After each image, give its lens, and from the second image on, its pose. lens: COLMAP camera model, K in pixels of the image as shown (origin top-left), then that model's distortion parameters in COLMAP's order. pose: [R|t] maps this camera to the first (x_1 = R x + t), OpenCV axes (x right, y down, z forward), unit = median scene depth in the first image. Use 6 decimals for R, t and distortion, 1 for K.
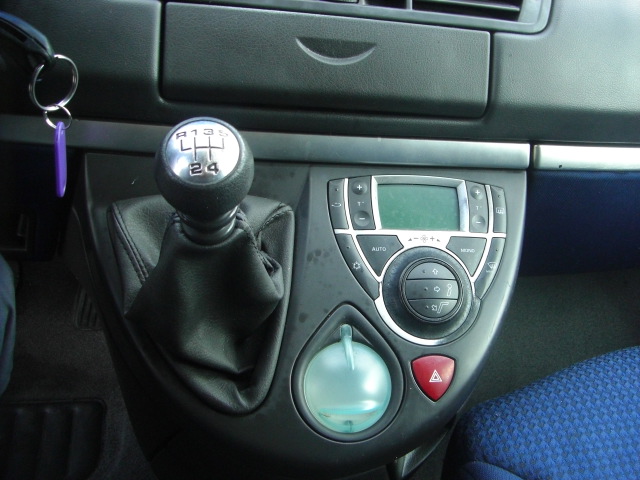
lens RADIAL K [[693.3, 0, 325.9], [0, 693.3, 234.6], [0, 0, 1]] dist [-0.141679, 0.000000]
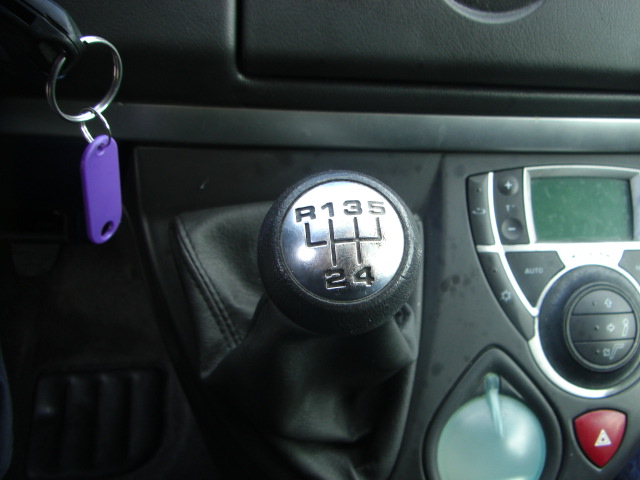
lens RADIAL K [[693.3, 0, 343.3], [0, 693.3, 232.5], [0, 0, 1]] dist [-0.141679, 0.000000]
pose [[0.999104, 0.001613, -0.042298, -0.101664], [0.005441, 0.986089, 0.166130, -0.149339], [0.041978, -0.166211, 0.985196, 0.277309]]
